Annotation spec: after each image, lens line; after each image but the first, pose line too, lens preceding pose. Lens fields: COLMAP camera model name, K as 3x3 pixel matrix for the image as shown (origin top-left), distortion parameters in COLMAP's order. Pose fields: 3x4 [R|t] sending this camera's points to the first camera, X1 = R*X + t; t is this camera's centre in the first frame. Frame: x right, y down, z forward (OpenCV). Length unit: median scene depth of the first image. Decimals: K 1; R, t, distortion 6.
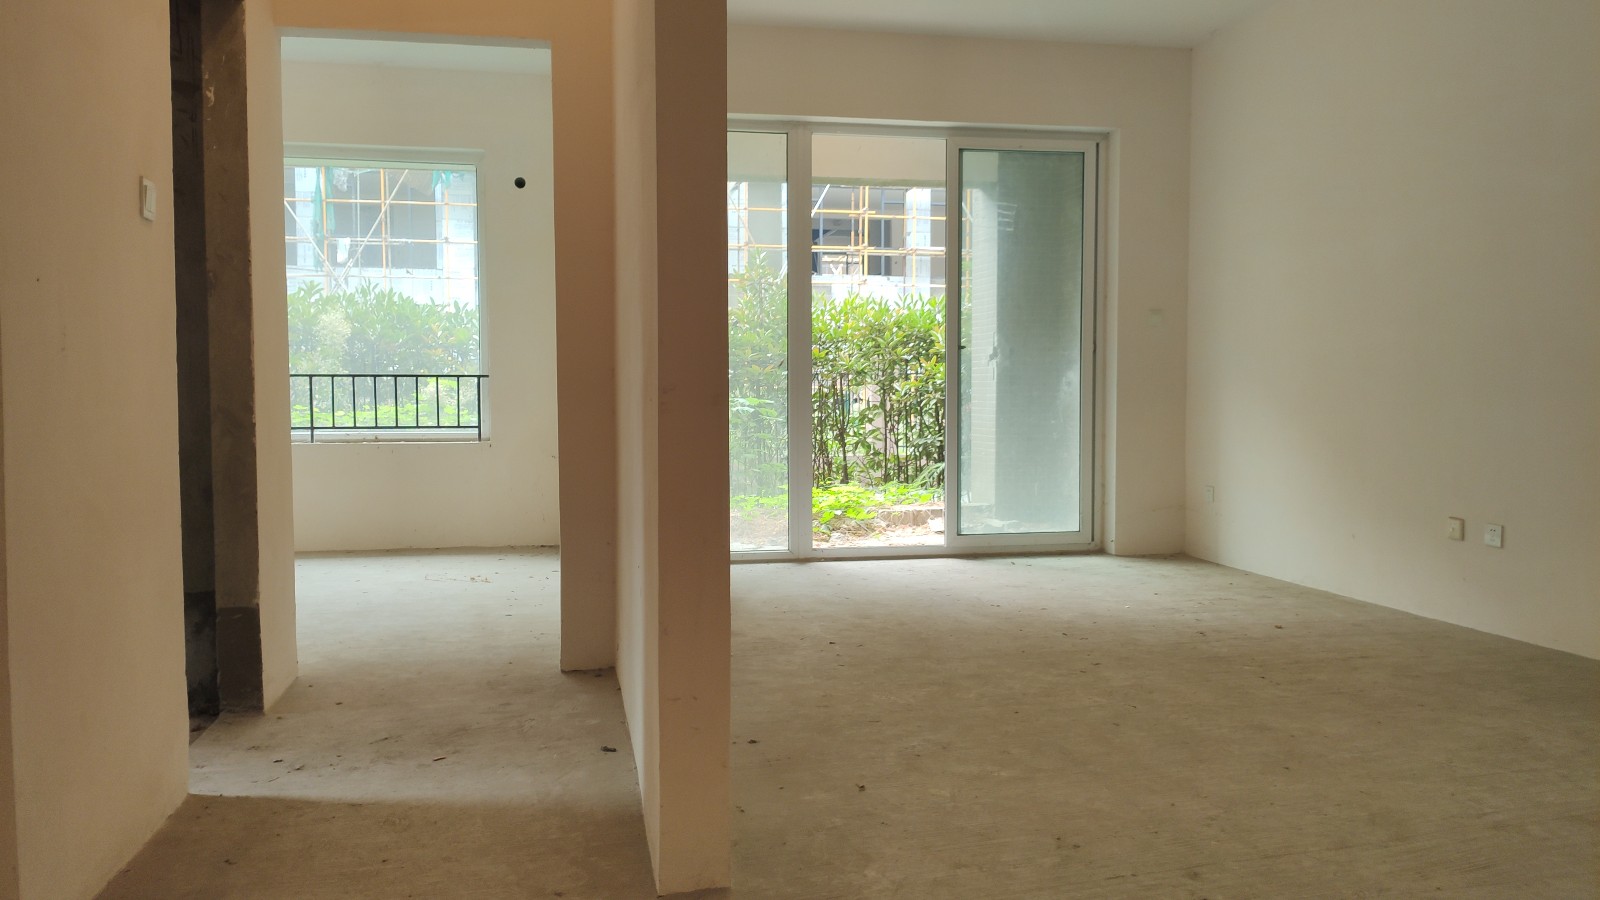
lens RADIAL K [[1180.6, 0, 795.5], [0, 1180.6, 452.8], [0, 0, 1]] dist [0.032517, -0.005980]
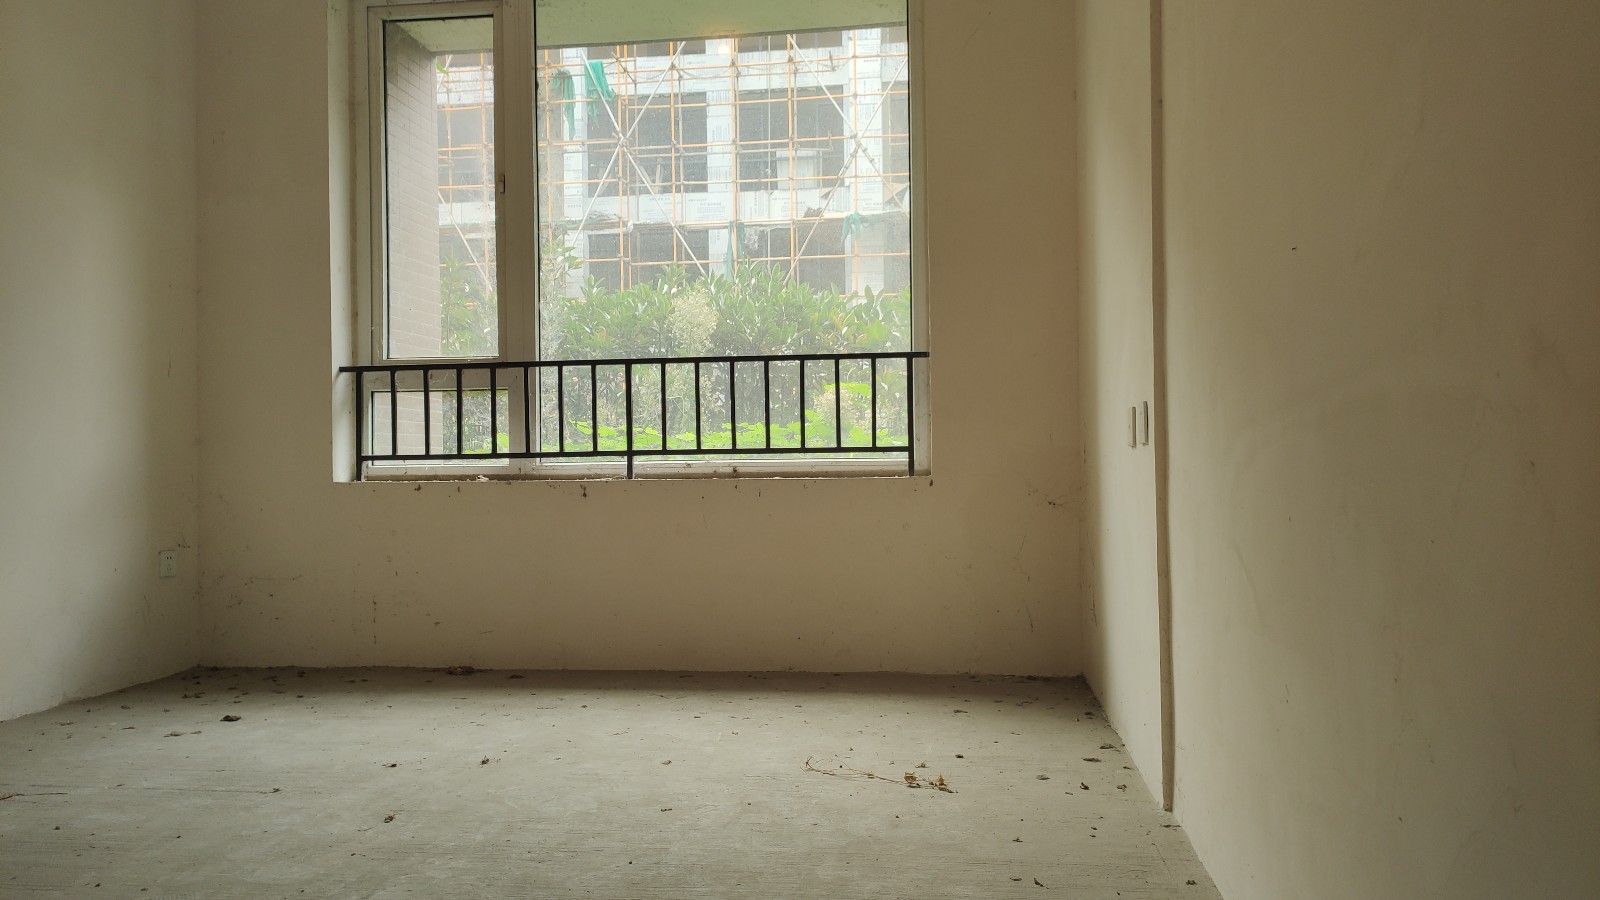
lens RADIAL K [[1180.6, 0, 806.1], [0, 1180.6, 448.3], [0, 0, 1]] dist [0.032517, -0.005980]
pose [[0.946586, -0.016318, -0.322037, -0.137261], [-0.005017, 0.997852, -0.065311, 0.013111], [0.322411, 0.063439, 0.944472, 0.469827]]
